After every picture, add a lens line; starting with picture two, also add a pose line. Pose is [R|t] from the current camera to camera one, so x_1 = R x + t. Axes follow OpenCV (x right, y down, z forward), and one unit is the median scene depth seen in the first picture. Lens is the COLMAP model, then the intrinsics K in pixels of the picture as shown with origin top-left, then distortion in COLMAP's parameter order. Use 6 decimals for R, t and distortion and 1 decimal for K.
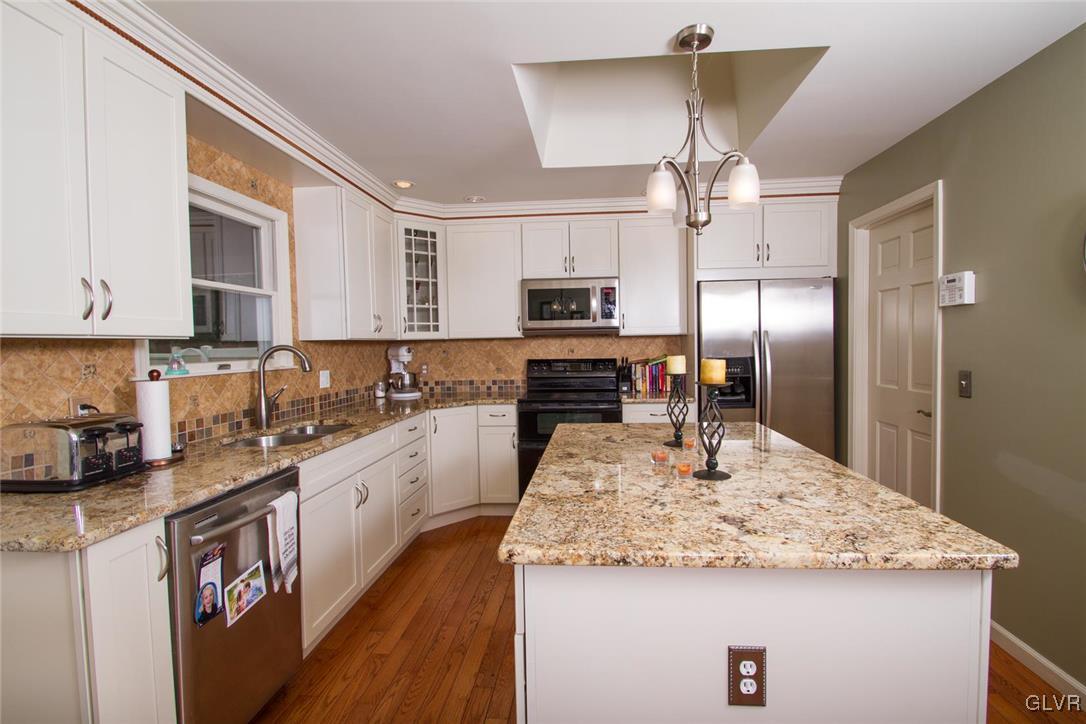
lens RADIAL K [[502.5, 0, 558.9], [0, 502.5, 364.7], [0, 0, 1]] dist [0.008674, -0.013727]
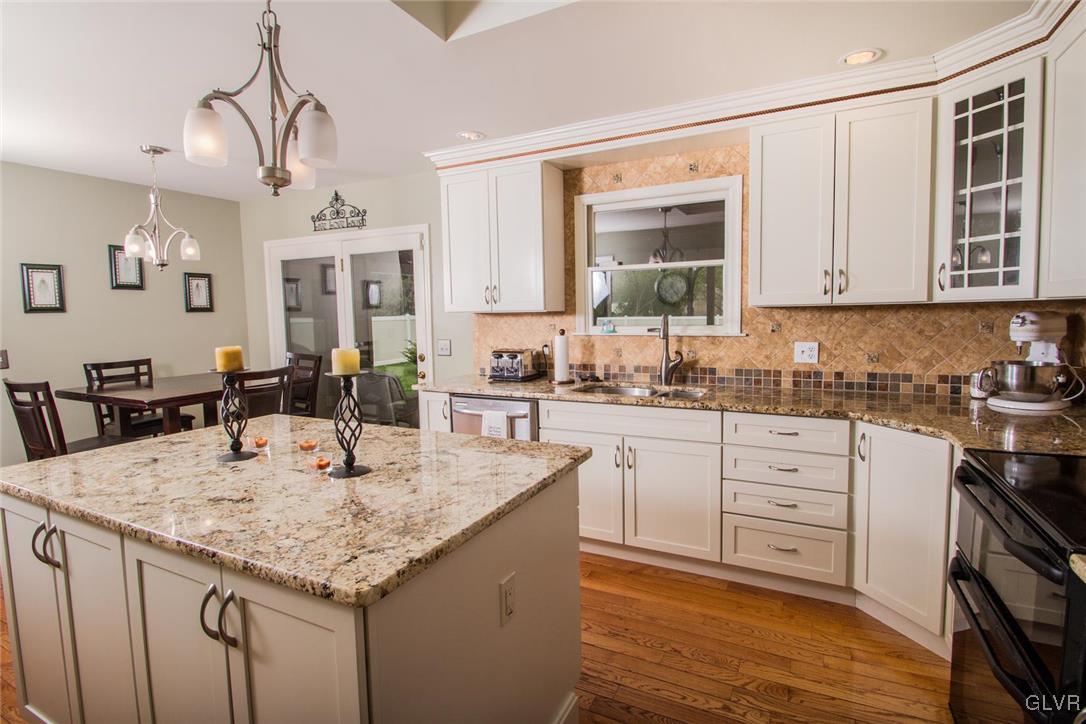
lens RADIAL K [[518.8, 0, 551.2], [0, 518.8, 353.1], [0, 0, 1]] dist [0.001572, -0.010759]
pose [[-0.374924, 0.094773, -0.922199, 0.532782], [-0.015857, 0.993960, 0.108595, -0.062764], [0.926920, 0.055338, -0.371156, 1.027421]]
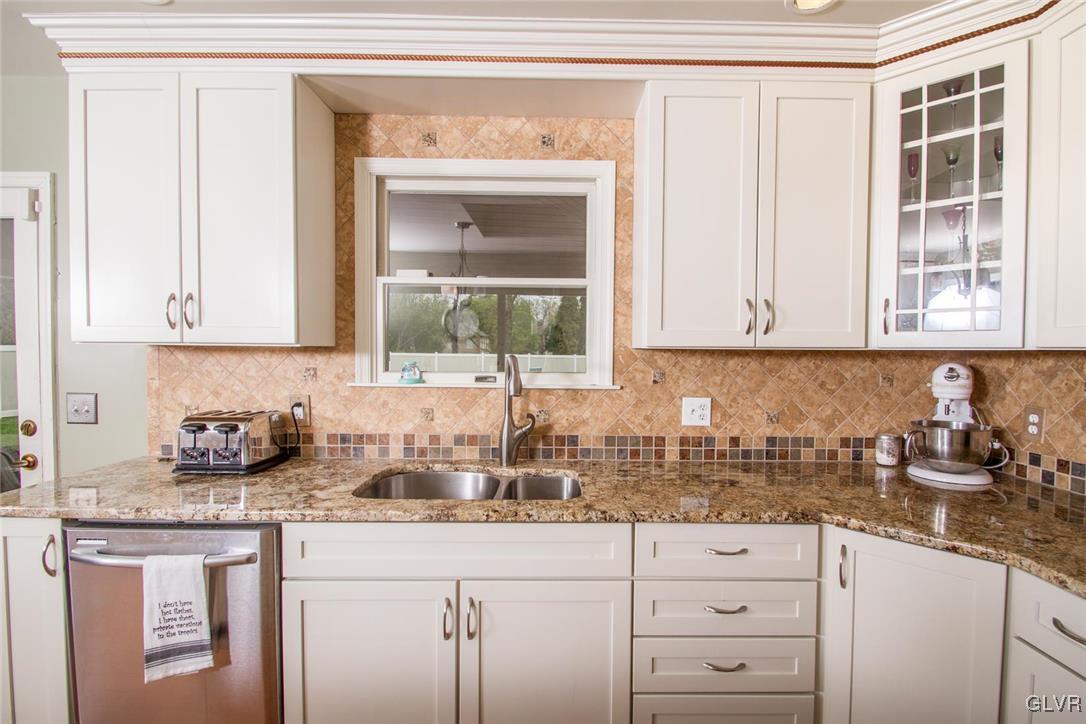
lens RADIAL K [[502.5, 0, 558.9], [0, 502.5, 364.7], [0, 0, 1]] dist [0.008674, -0.013727]
pose [[0.088414, 0.048620, -0.994897, 0.139738], [-0.053612, 0.997593, 0.043988, -0.051465], [0.994640, 0.049449, 0.090807, 0.858337]]
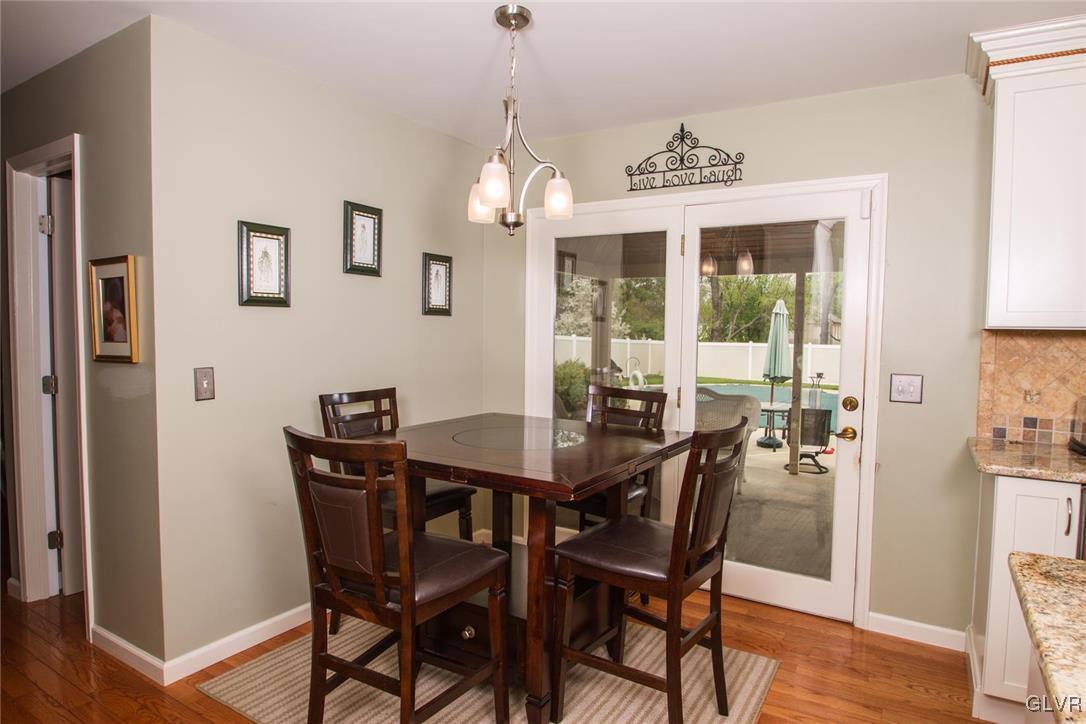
lens RADIAL K [[628.6, 0, 556.7], [0, 628.6, 366.2], [0, 0, 1]] dist [-0.020305, -0.000532]
pose [[-0.452576, 0.054712, -0.890046, 0.454588], [-0.044233, 0.995510, 0.083687, -0.015434], [0.890628, 0.077244, -0.448124, 0.242239]]
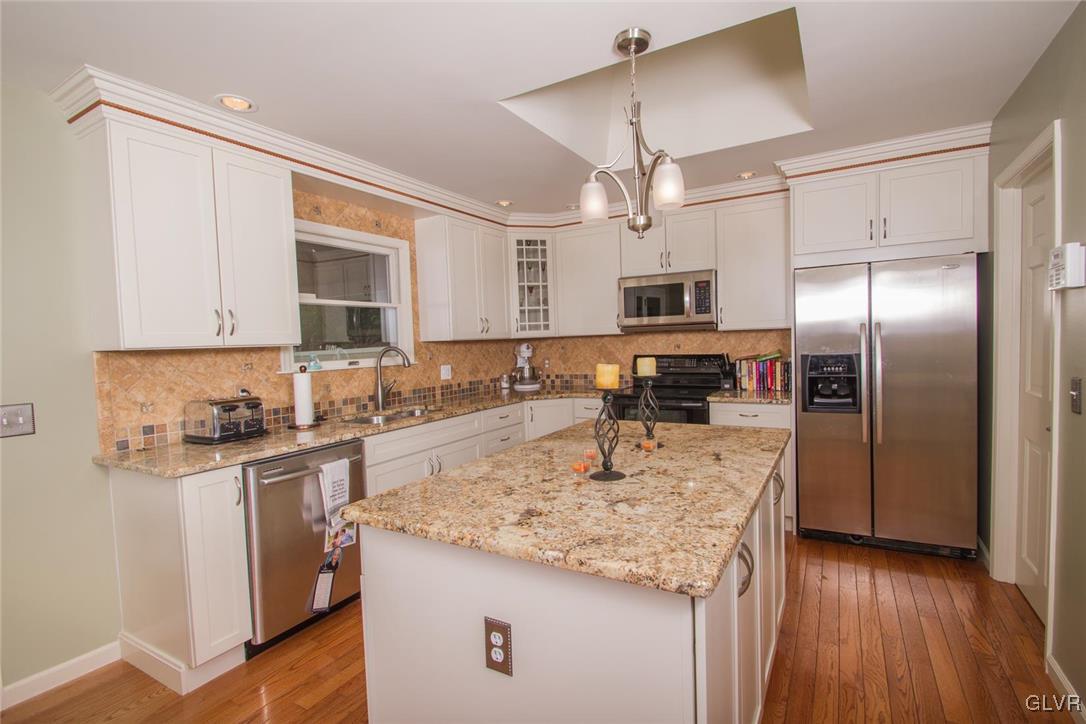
lens RADIAL K [[502.5, 0, 558.9], [0, 502.5, 364.7], [0, 0, 1]] dist [0.008674, -0.013727]
pose [[0.905298, 0.009374, -0.424674, 0.335041], [-0.000950, 0.999799, 0.020044, -0.015967], [0.424776, -0.017742, 0.905124, 0.010176]]
